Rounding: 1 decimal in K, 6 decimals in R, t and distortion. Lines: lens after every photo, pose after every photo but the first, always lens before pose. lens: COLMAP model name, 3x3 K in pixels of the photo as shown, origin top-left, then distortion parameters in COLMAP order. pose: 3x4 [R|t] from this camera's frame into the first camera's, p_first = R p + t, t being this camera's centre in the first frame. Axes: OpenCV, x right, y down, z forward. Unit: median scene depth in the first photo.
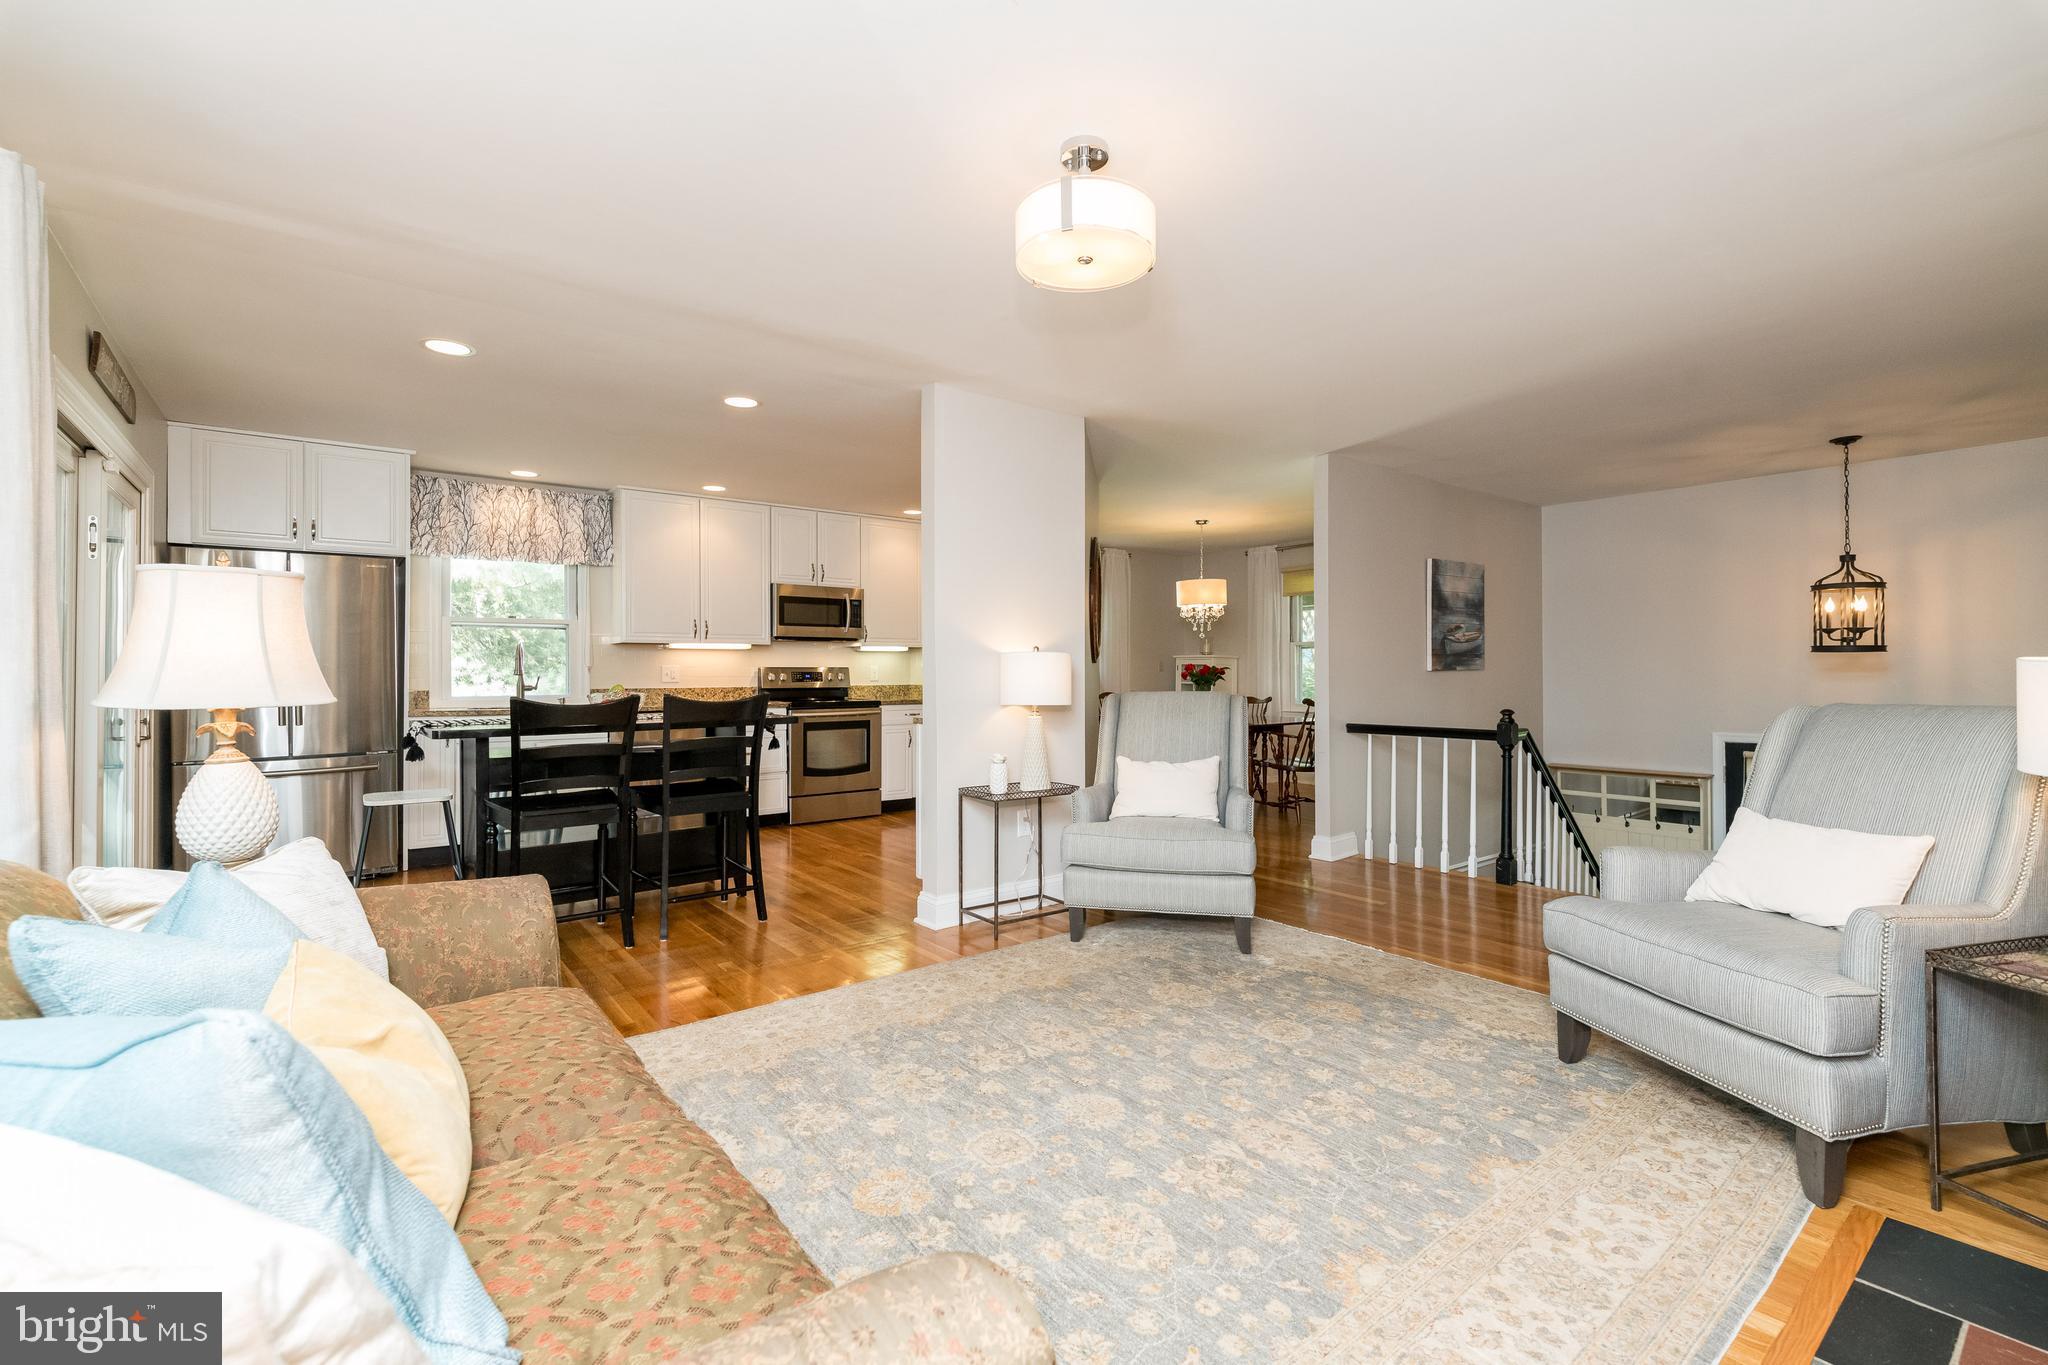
lens RADIAL K [[888.8, 0, 1027.3], [0, 888.8, 670.6], [0, 0, 1]] dist [0.004561, -0.000895]
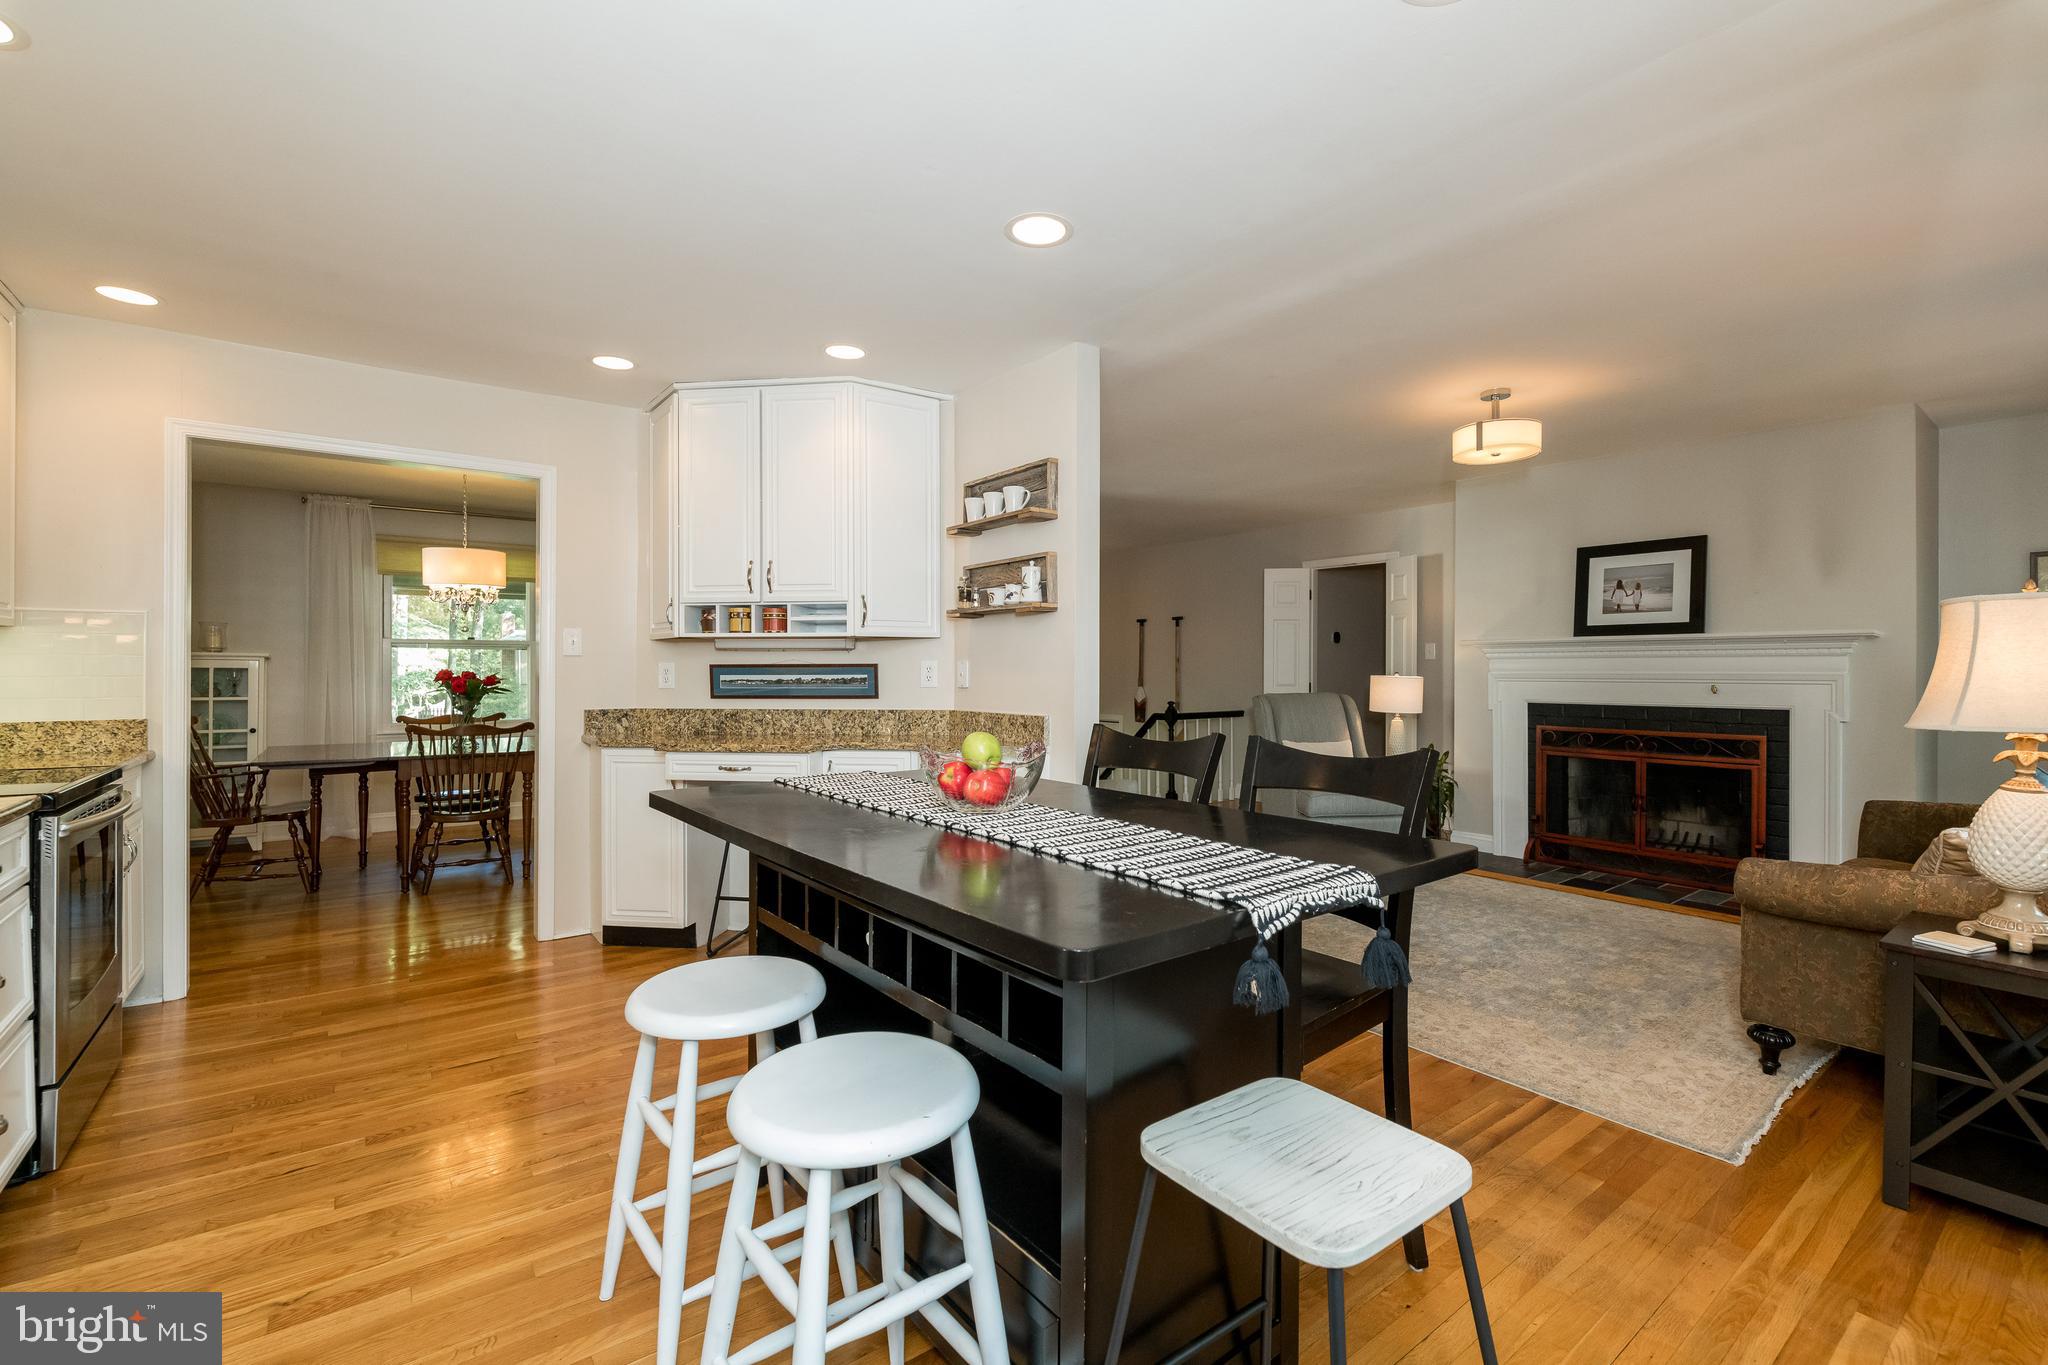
lens RADIAL K [[888.8, 0, 1027.3], [0, 888.8, 670.6], [0, 0, 1]] dist [0.004561, -0.000895]
pose [[0.010203, 0.001522, 0.999947, -0.778681], [-0.004418, 0.999989, -0.001477, -0.010747], [-0.999938, -0.004403, 0.010210, 0.861680]]
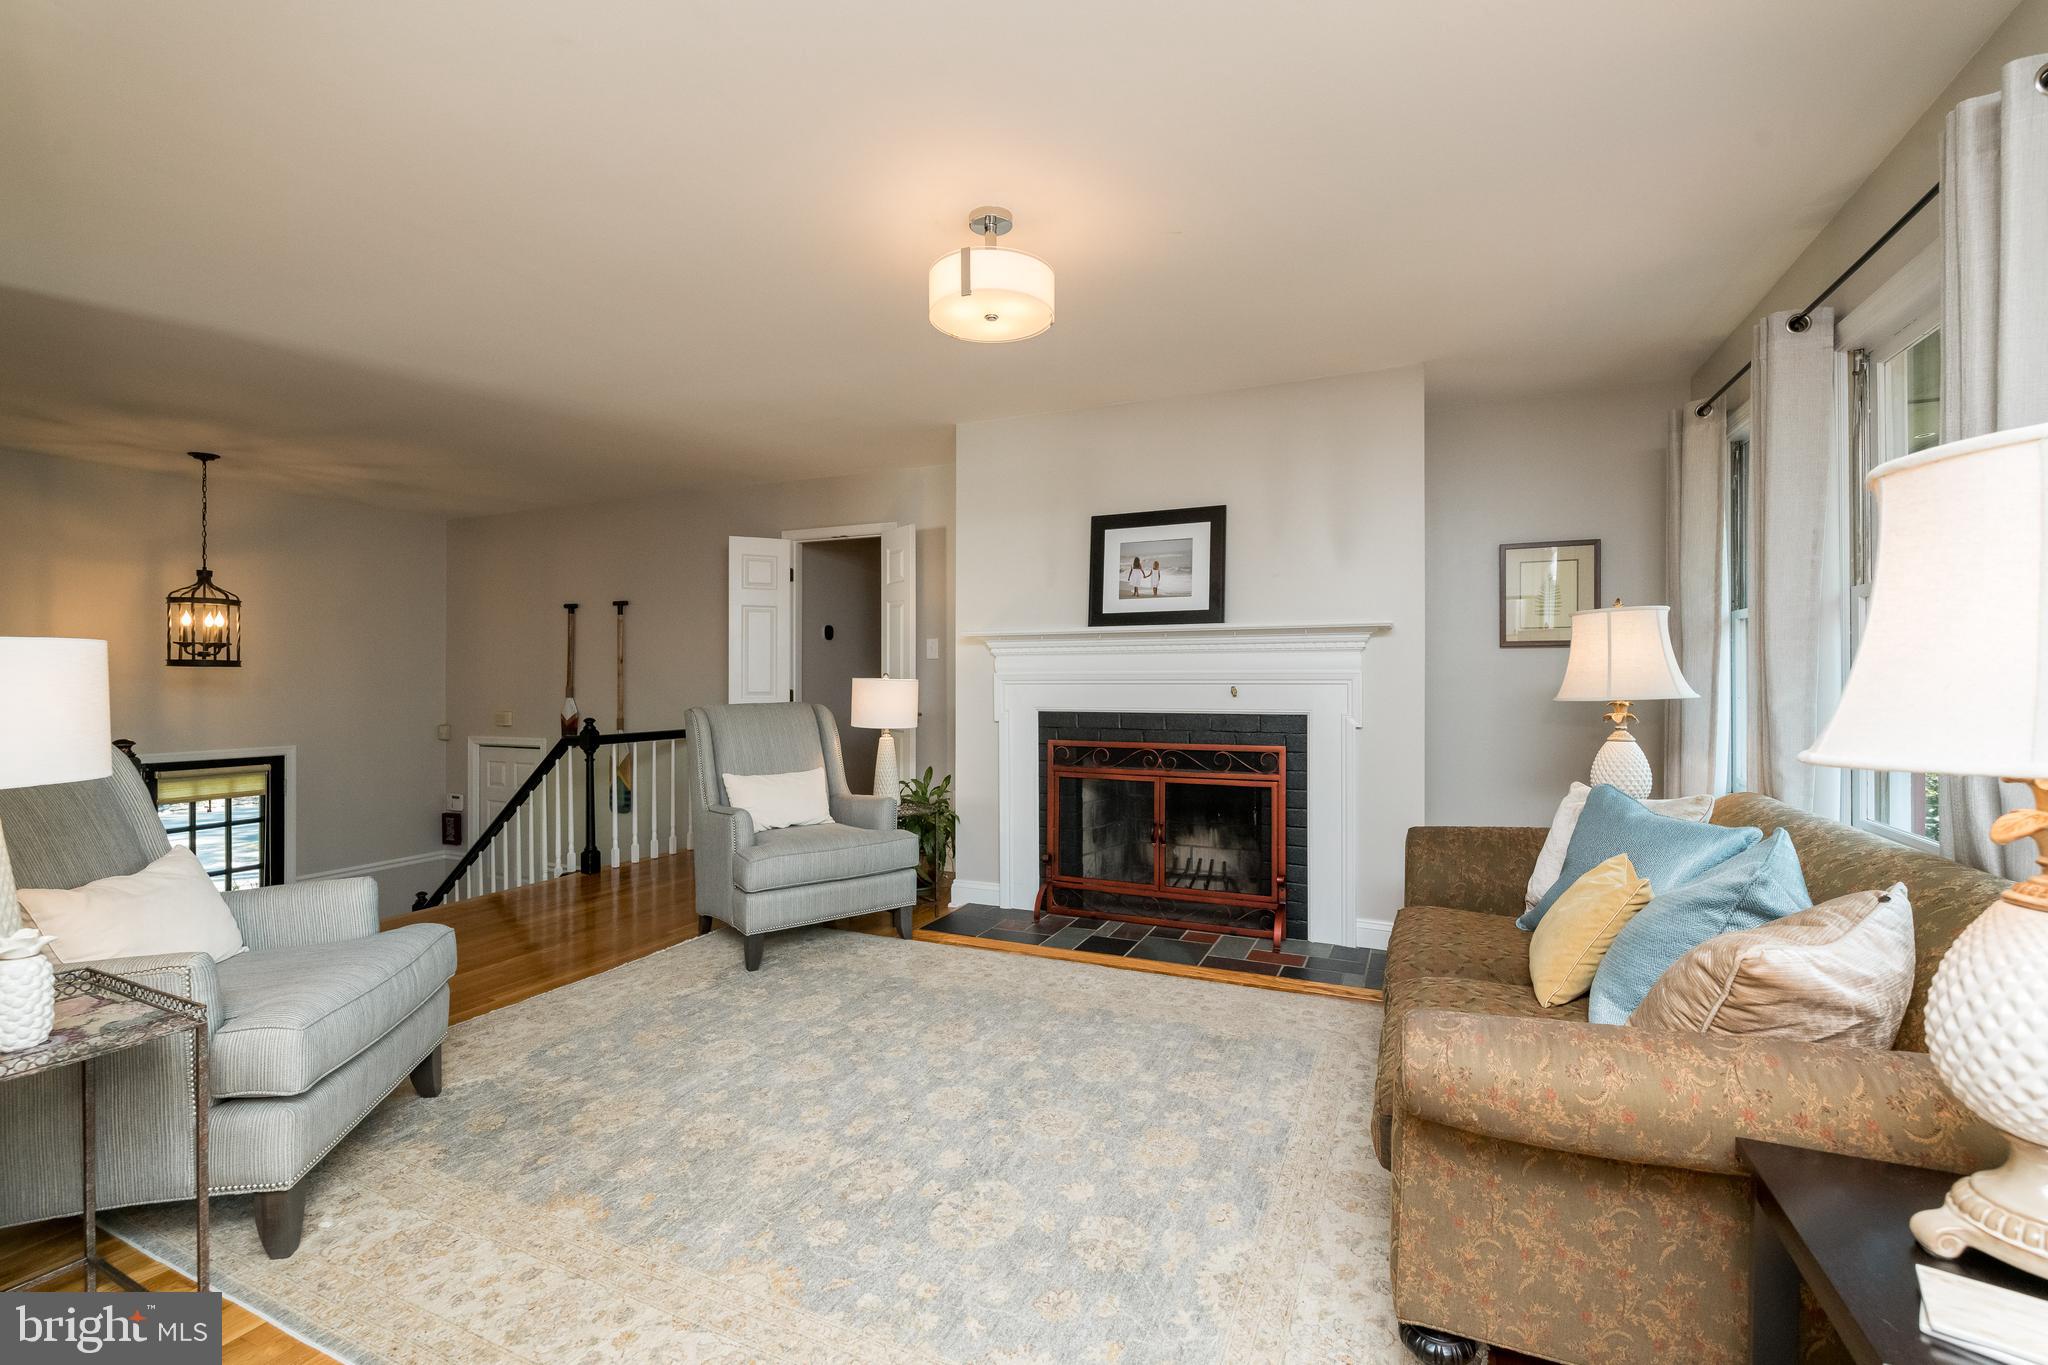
lens RADIAL K [[889.9, 0, 1029.2], [0, 889.9, 681.6], [0, 0, 1]] dist [0.007581, -0.000475]
pose [[-0.470752, 0.002925, 0.882261, -0.422376], [-0.000605, 0.999993, -0.003638, -0.000804], [-0.882265, -0.002247, -0.470747, 0.664512]]
